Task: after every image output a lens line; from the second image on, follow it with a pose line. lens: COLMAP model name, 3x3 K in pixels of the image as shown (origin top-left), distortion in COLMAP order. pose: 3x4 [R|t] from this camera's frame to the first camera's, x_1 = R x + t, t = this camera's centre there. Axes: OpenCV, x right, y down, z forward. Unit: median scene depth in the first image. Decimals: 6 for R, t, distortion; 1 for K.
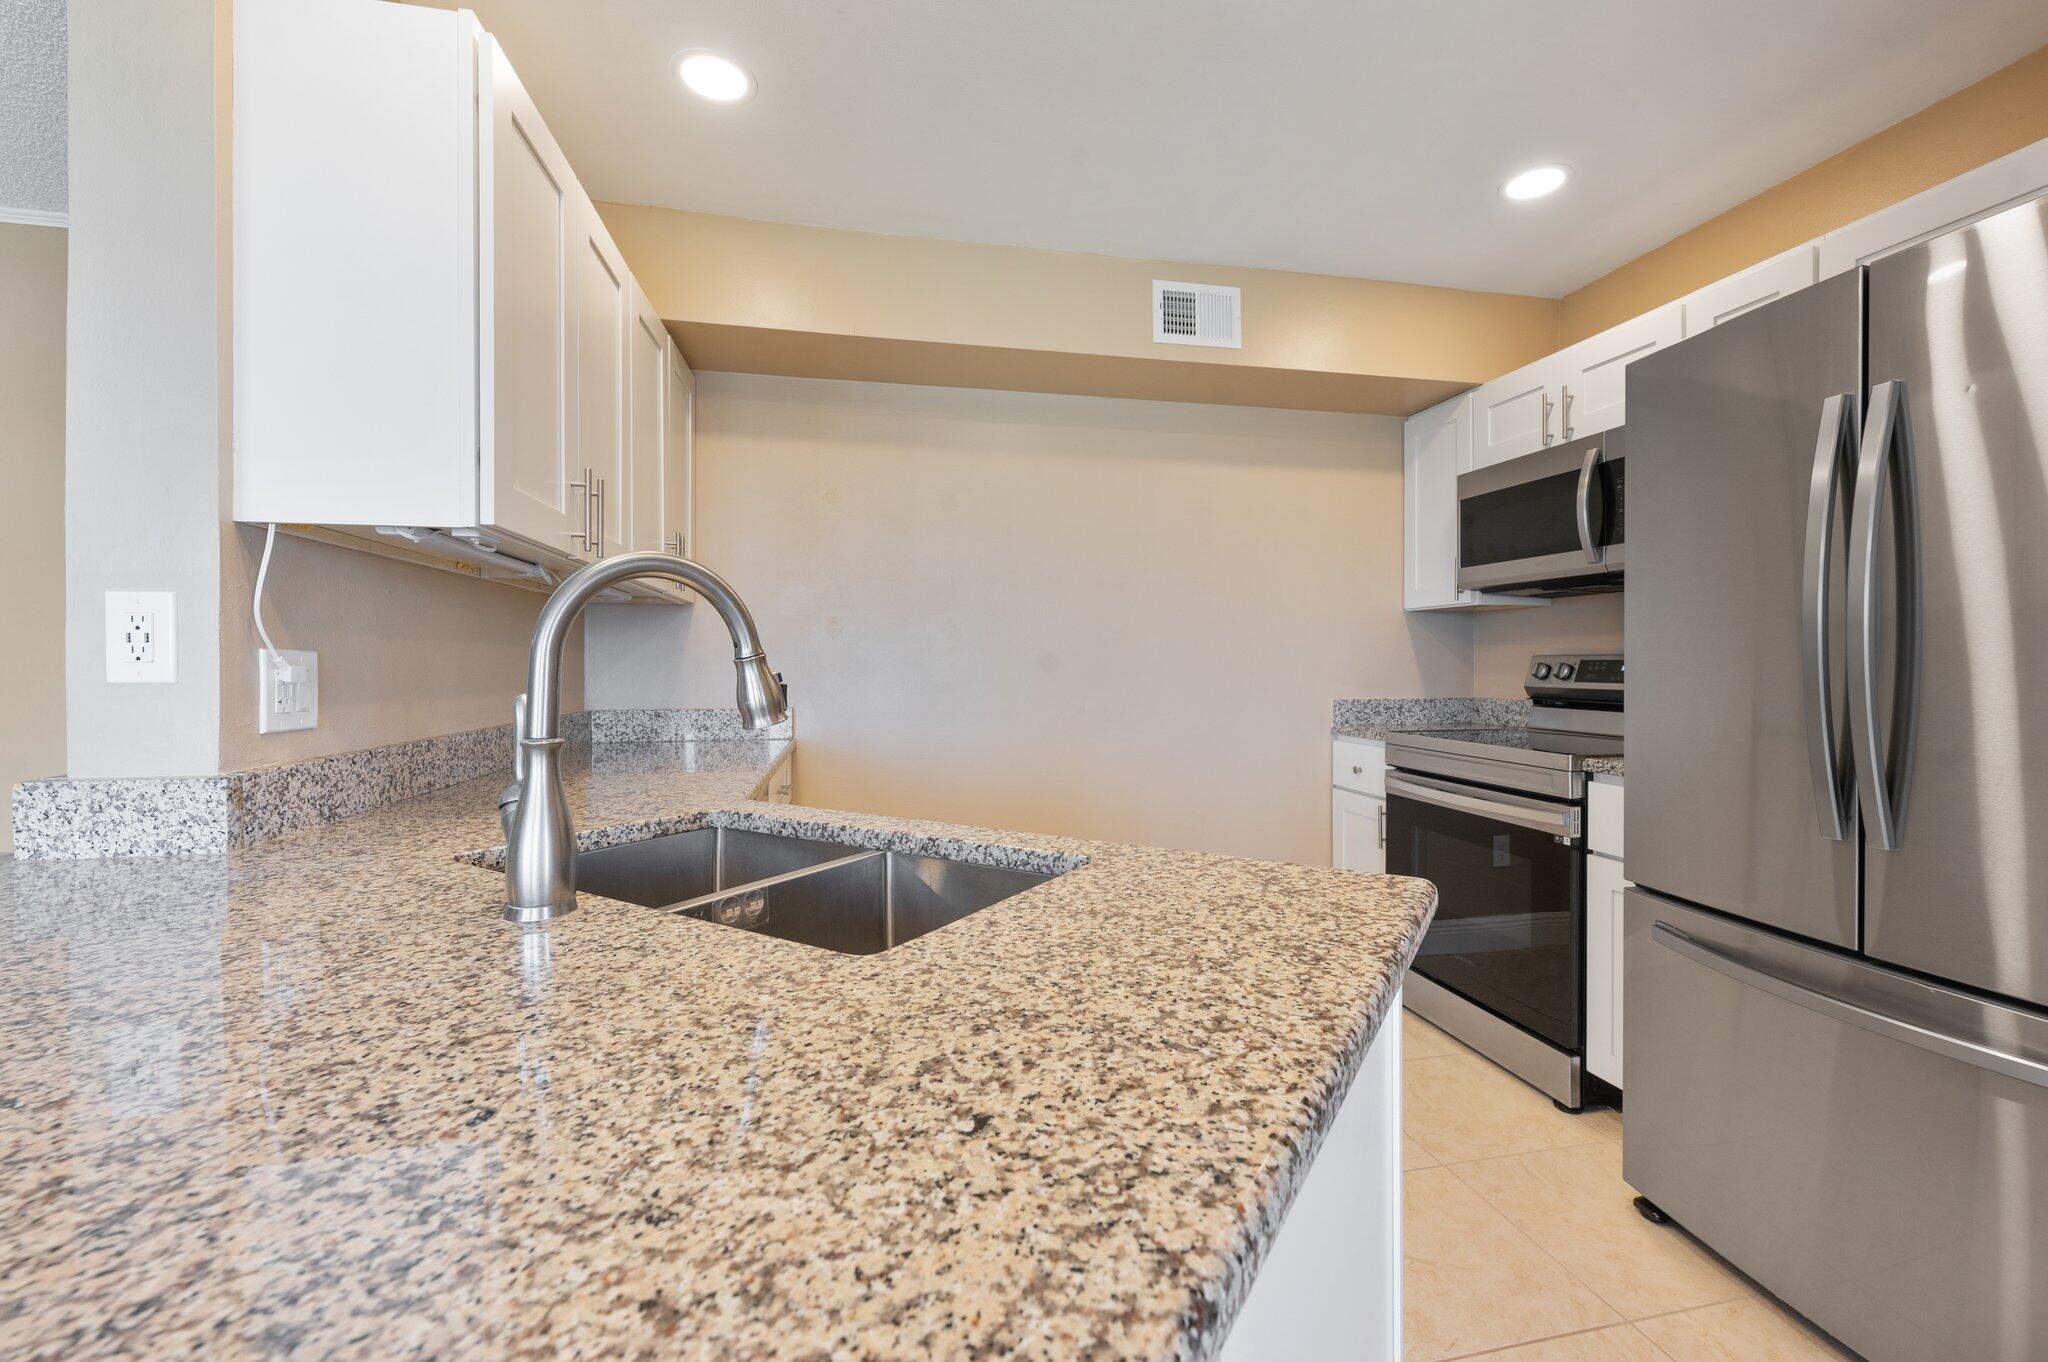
lens RADIAL K [[841.8, 0, 1032.8], [0, 841.8, 669.1], [0, 0, 1]] dist [0.000386, -0.000337]
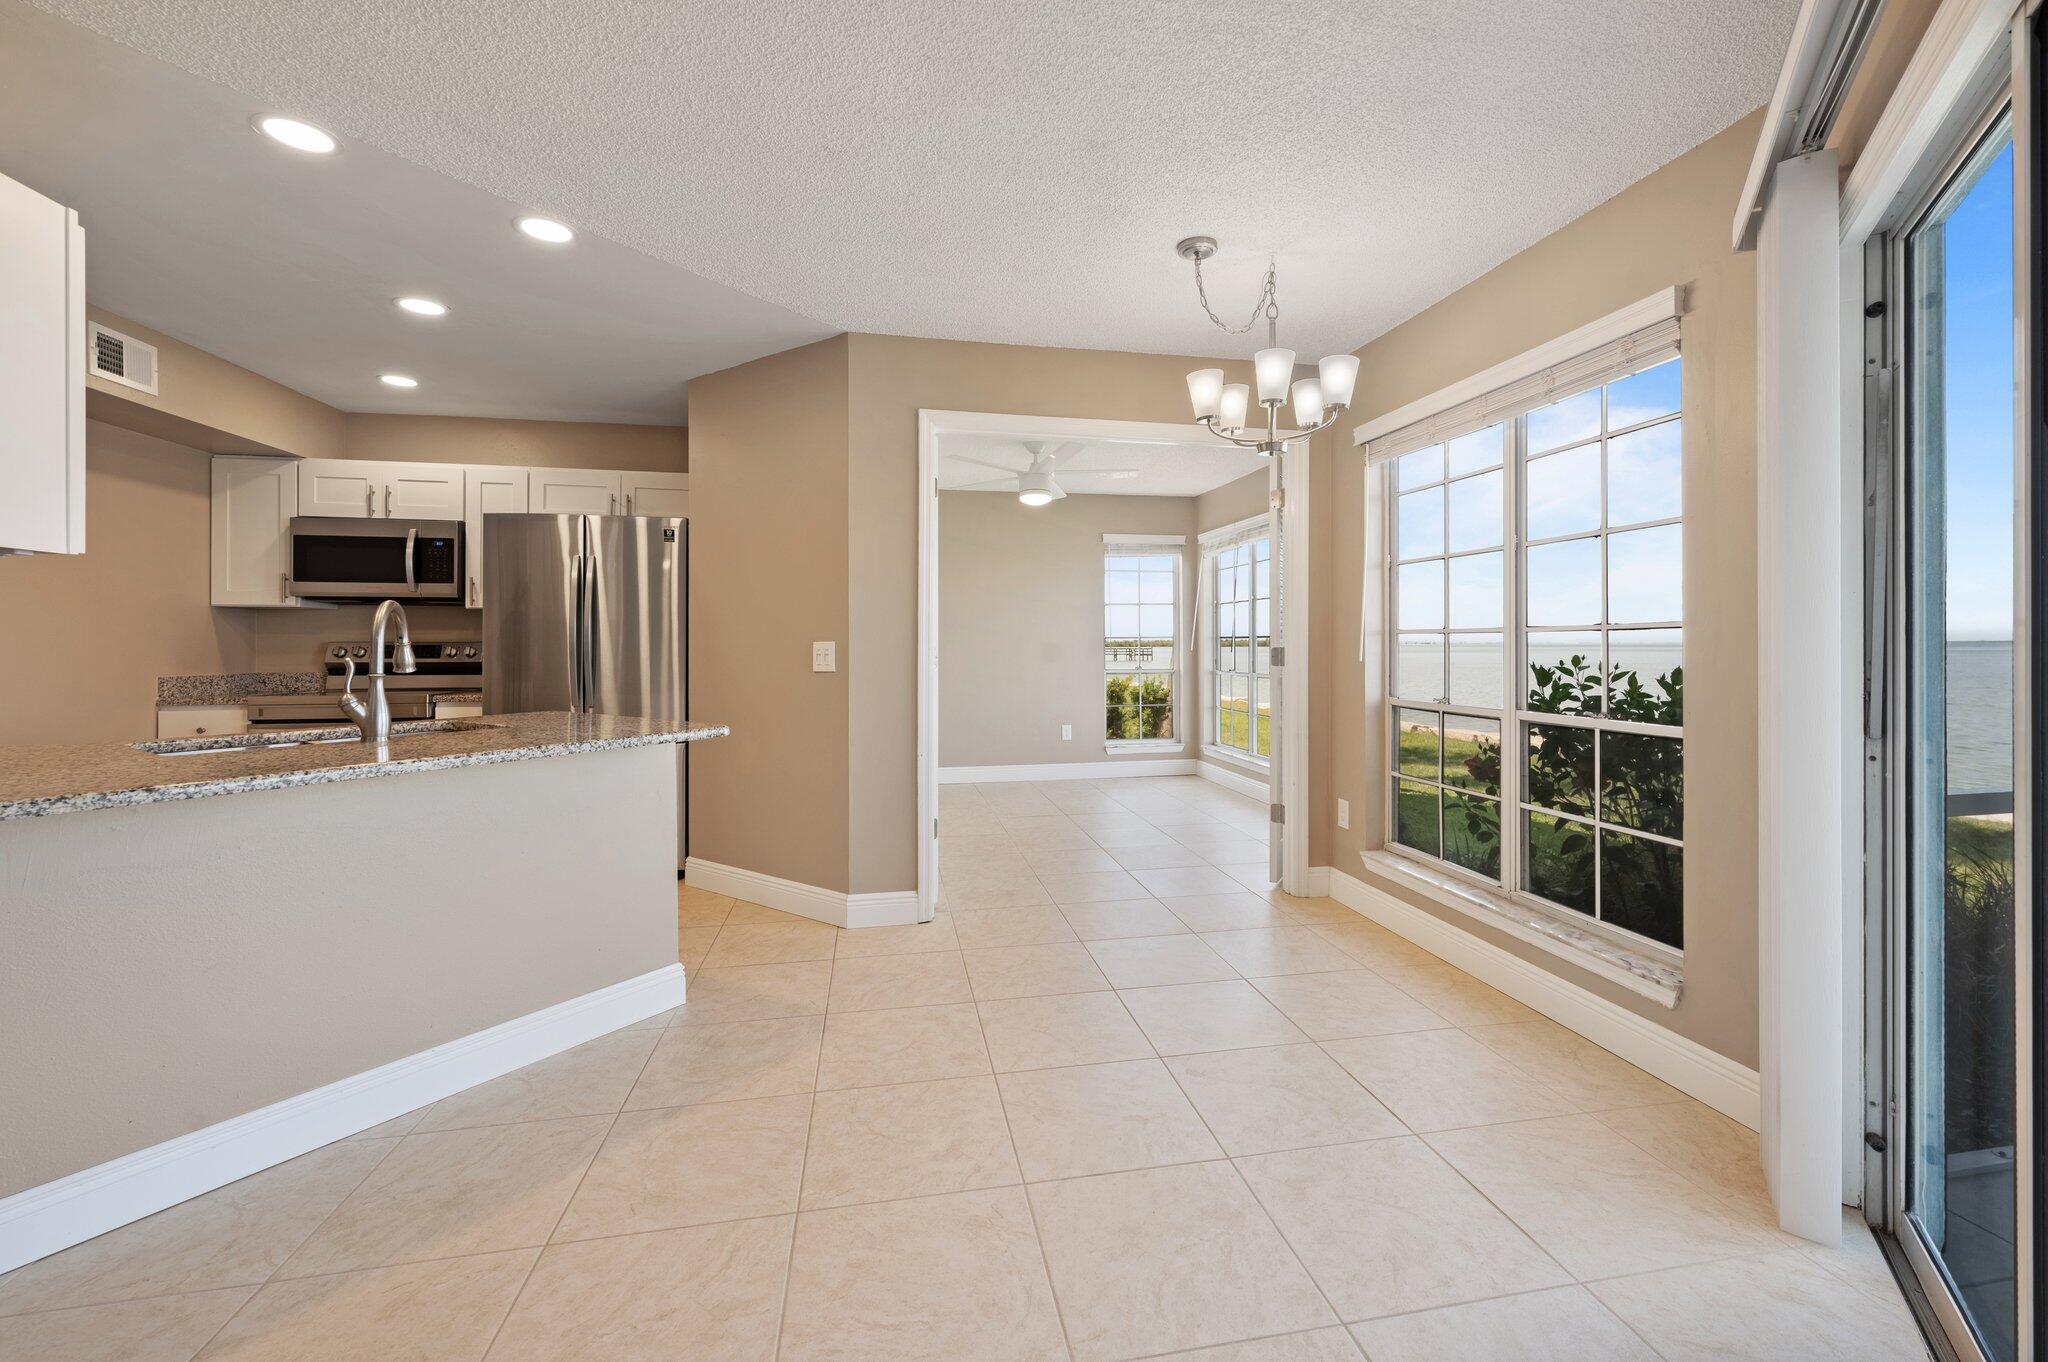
lens RADIAL K [[841.8, 0, 1039.7], [0, 841.8, 647.9], [0, 0, 1]] dist [0.000386, -0.000337]
pose [[0.019475, 0.000591, 0.999810, -1.006837], [0.012209, 0.999925, -0.000829, 0.012964], [-0.999736, 0.012223, 0.019467, -0.344524]]
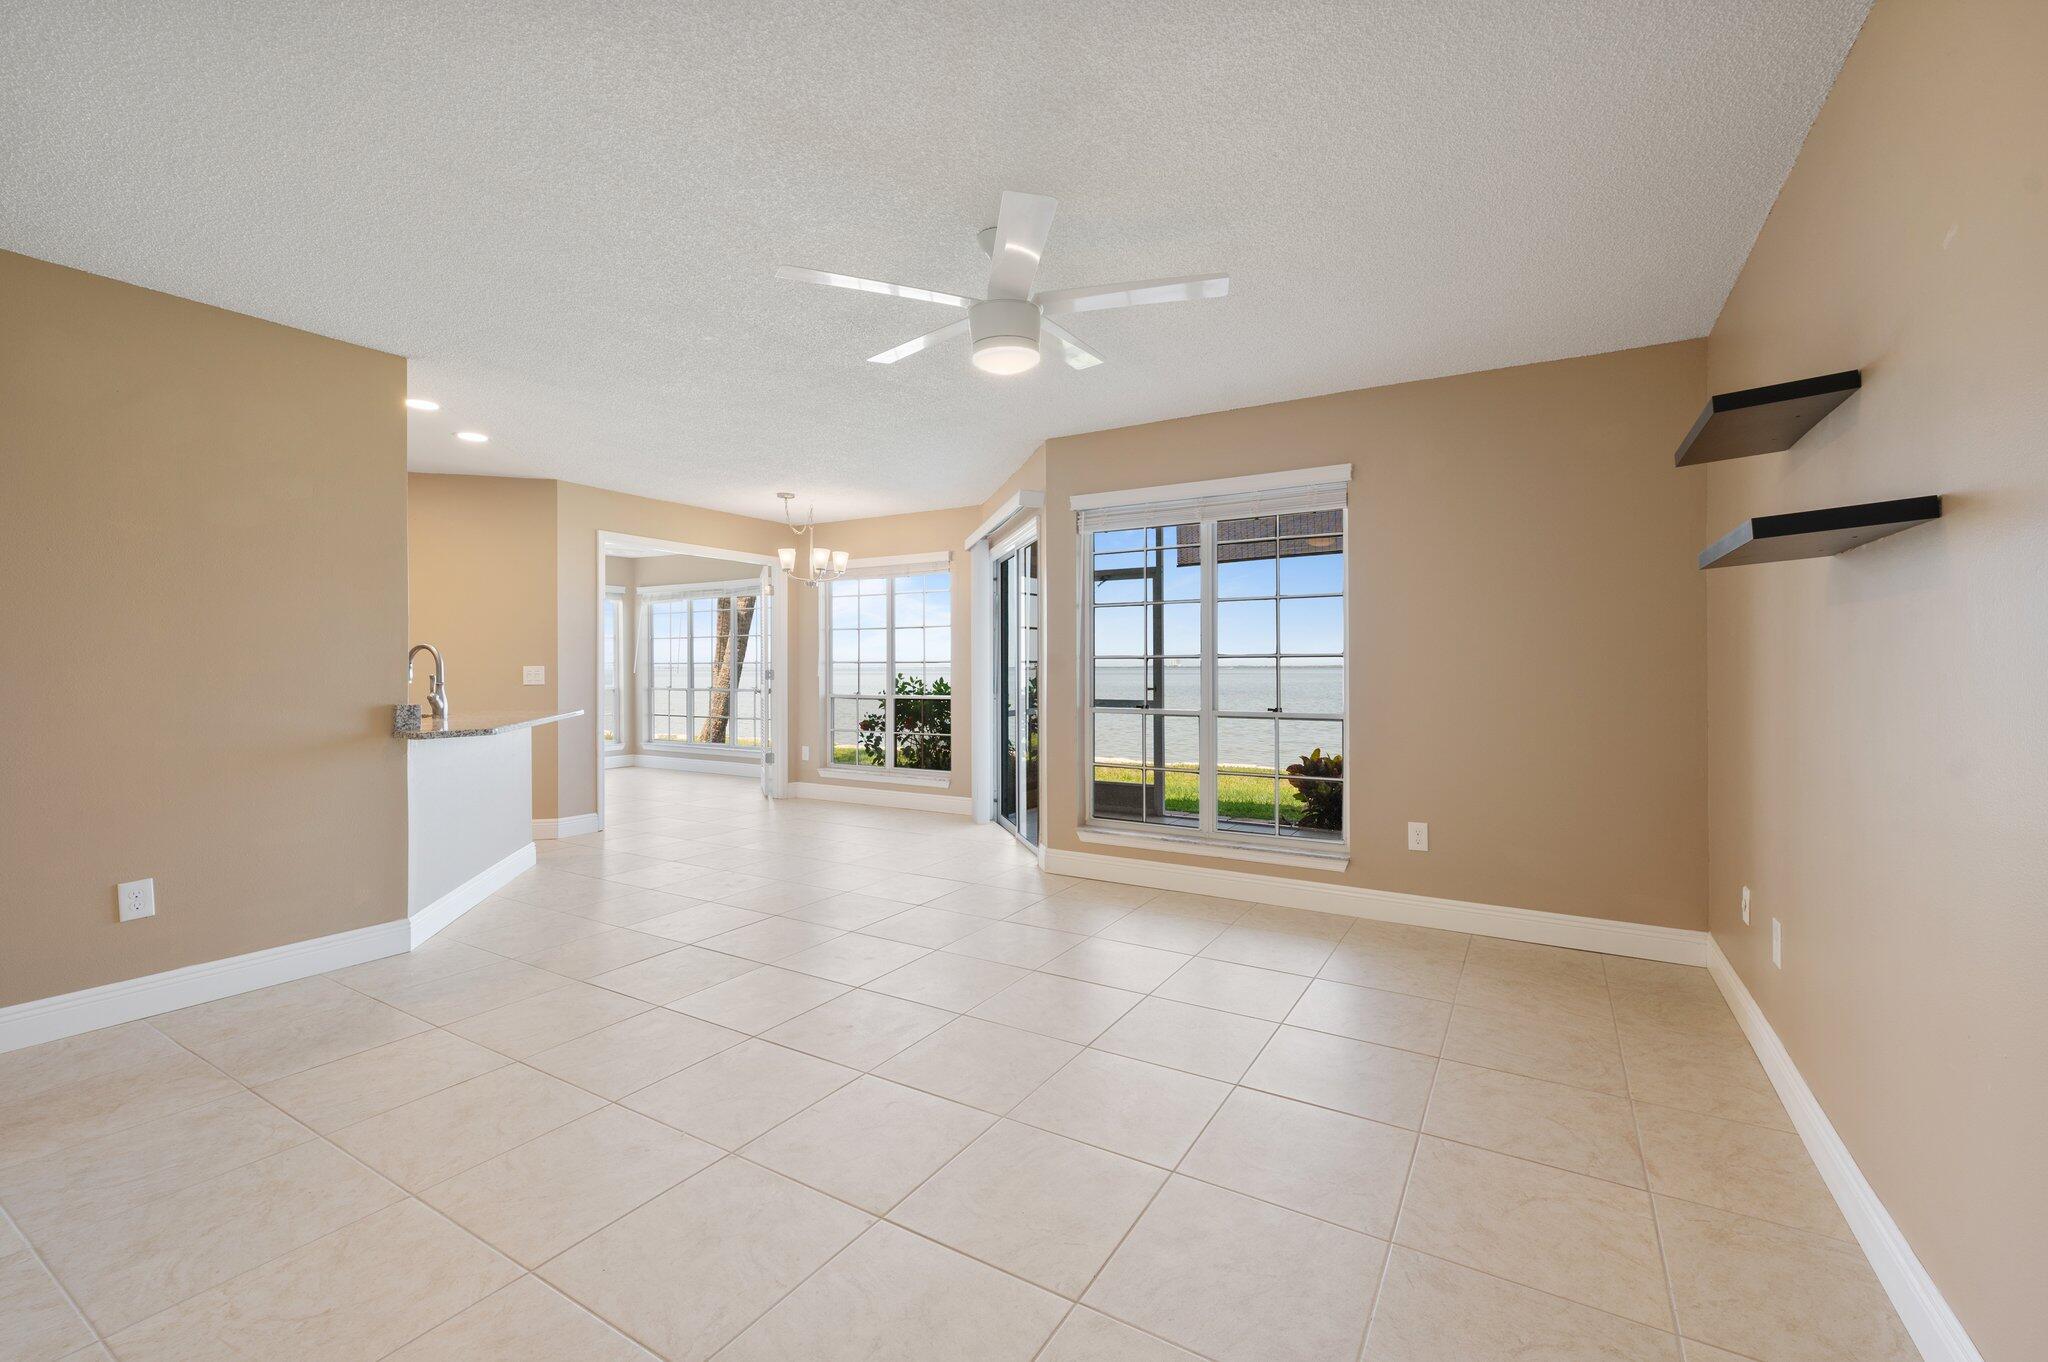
lens RADIAL K [[841.8, 0, 1021.2], [0, 841.8, 679.3], [0, 0, 1]] dist [0.000386, -0.000337]
pose [[-0.718316, -0.002736, 0.695711, -2.070053], [0.013084, 0.999762, 0.017441, 0.009406], [-0.695594, 0.021631, -0.718110, 0.700747]]
